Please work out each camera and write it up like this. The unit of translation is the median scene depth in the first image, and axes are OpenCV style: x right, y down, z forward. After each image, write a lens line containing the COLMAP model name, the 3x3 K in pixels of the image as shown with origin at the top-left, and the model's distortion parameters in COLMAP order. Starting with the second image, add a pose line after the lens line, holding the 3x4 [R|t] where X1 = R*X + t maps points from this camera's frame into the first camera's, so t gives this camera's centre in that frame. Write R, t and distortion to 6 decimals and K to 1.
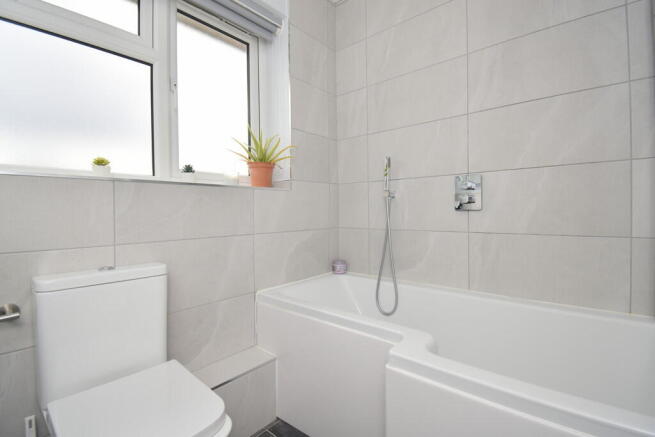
lens RADIAL K [[293.8, 0, 331.1], [0, 293.8, 218.8], [0, 0, 1]] dist [-0.001899, -0.000372]
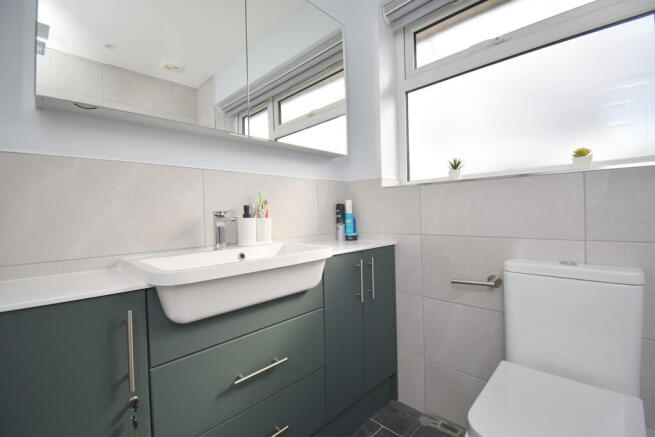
lens RADIAL K [[293.8, 0, 331.1], [0, 293.8, 218.8], [0, 0, 1]] dist [-0.001899, -0.000372]
pose [[-0.029446, 0.019242, -0.999381, 0.227647], [0.006968, 0.999794, 0.019045, -0.001724], [0.999542, -0.006403, -0.029574, 0.238756]]
